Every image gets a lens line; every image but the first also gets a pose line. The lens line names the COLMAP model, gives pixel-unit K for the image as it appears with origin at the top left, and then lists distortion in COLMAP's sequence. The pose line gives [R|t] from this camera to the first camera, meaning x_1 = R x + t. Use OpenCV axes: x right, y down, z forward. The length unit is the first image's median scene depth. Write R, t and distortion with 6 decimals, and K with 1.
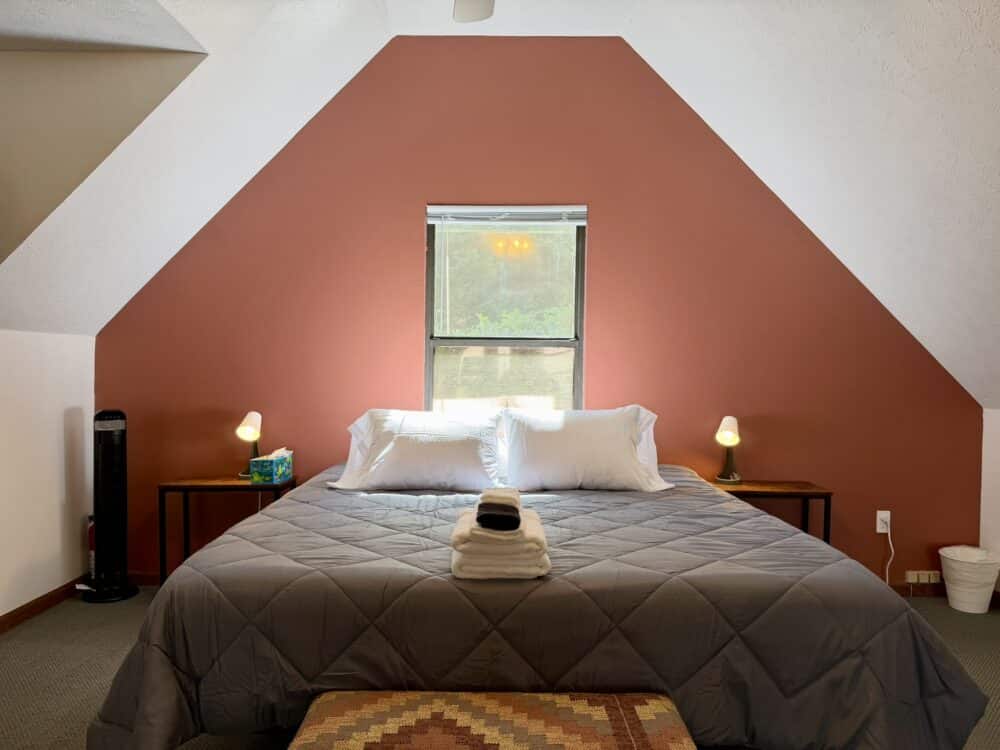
lens RADIAL K [[701.8, 0, 501.3], [0, 701.8, 375.3], [0, 0, 1]] dist [0.071142, -0.088493]
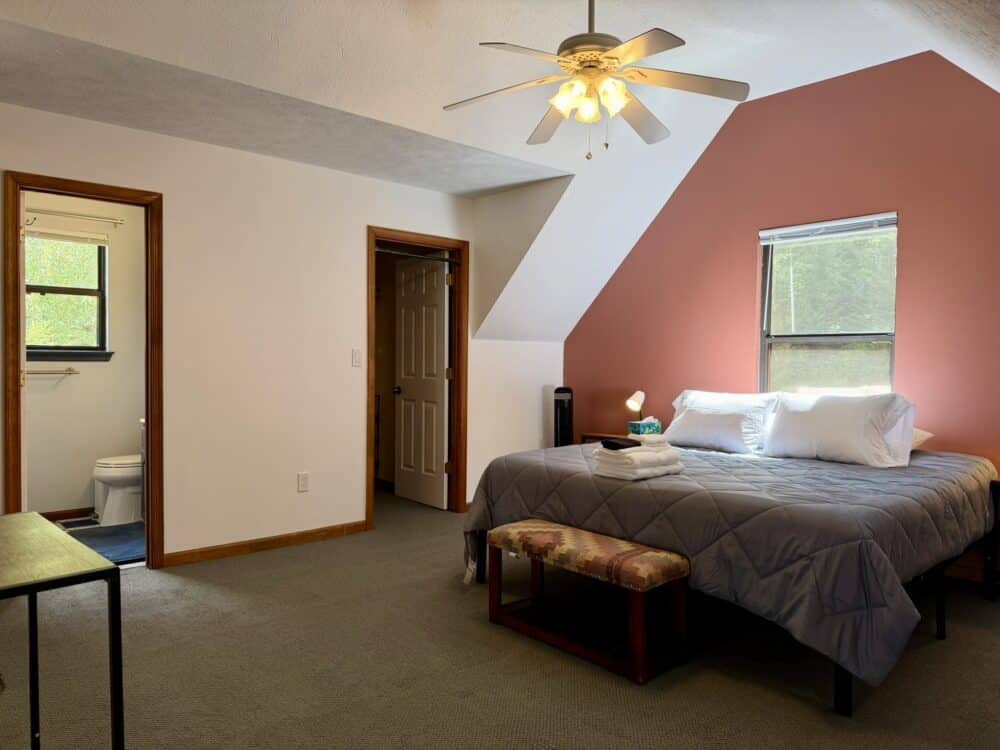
lens RADIAL K [[701.8, 0, 498.1], [0, 701.8, 377.7], [0, 0, 1]] dist [0.071142, -0.088493]
pose [[0.676040, 0.017462, -0.736658, 0.638772], [-0.010897, 0.999847, 0.013700, 0.008909], [0.736785, -0.001235, 0.676126, -0.240702]]
